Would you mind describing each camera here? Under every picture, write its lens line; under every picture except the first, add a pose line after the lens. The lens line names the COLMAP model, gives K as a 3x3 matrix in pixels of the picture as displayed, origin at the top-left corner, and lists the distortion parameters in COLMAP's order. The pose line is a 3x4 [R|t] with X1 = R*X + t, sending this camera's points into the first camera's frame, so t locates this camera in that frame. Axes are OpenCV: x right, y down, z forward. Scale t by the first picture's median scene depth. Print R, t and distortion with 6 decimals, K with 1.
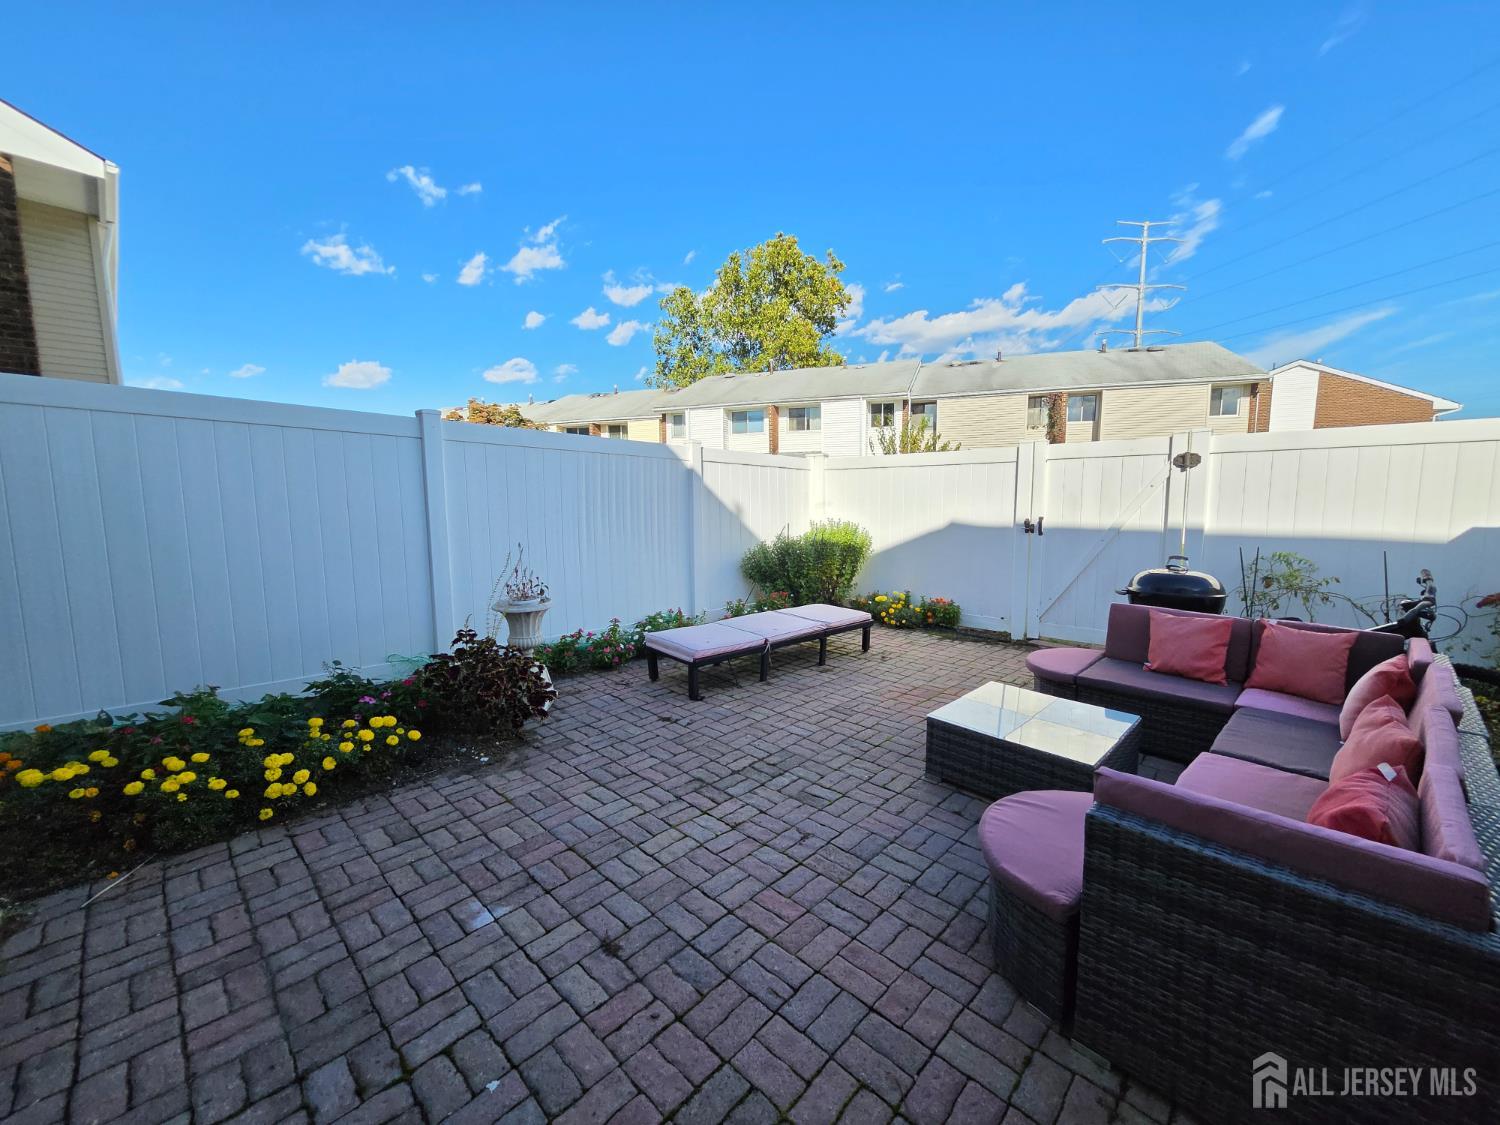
lens RADIAL K [[587.6, 0, 760.3], [0, 587.6, 562.1], [0, 0, 1]] dist [0.001085, -0.000108]
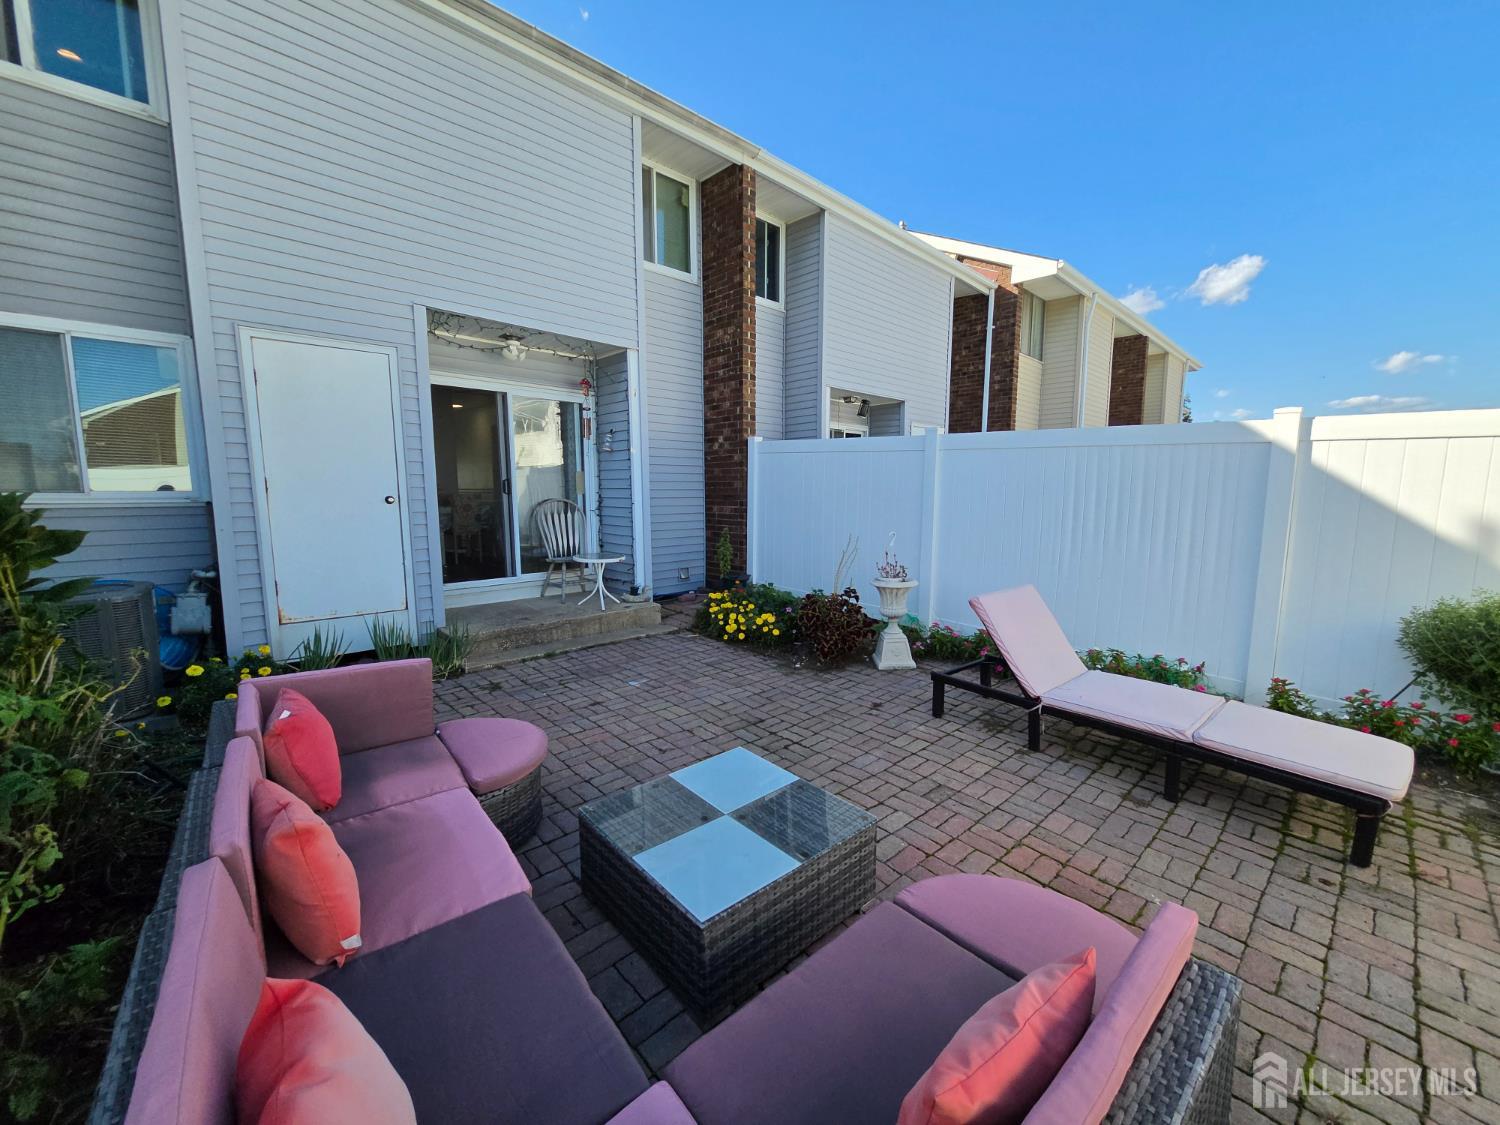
lens RADIAL K [[587.2, 0, 756.0], [0, 587.2, 561.0], [0, 0, 1]] dist [0.001172, 0.000293]
pose [[-0.061348, 0.125406, -0.990207, 1.067866], [-0.117707, 0.984244, 0.131943, -0.128826], [0.991152, 0.124649, -0.045621, 0.971345]]
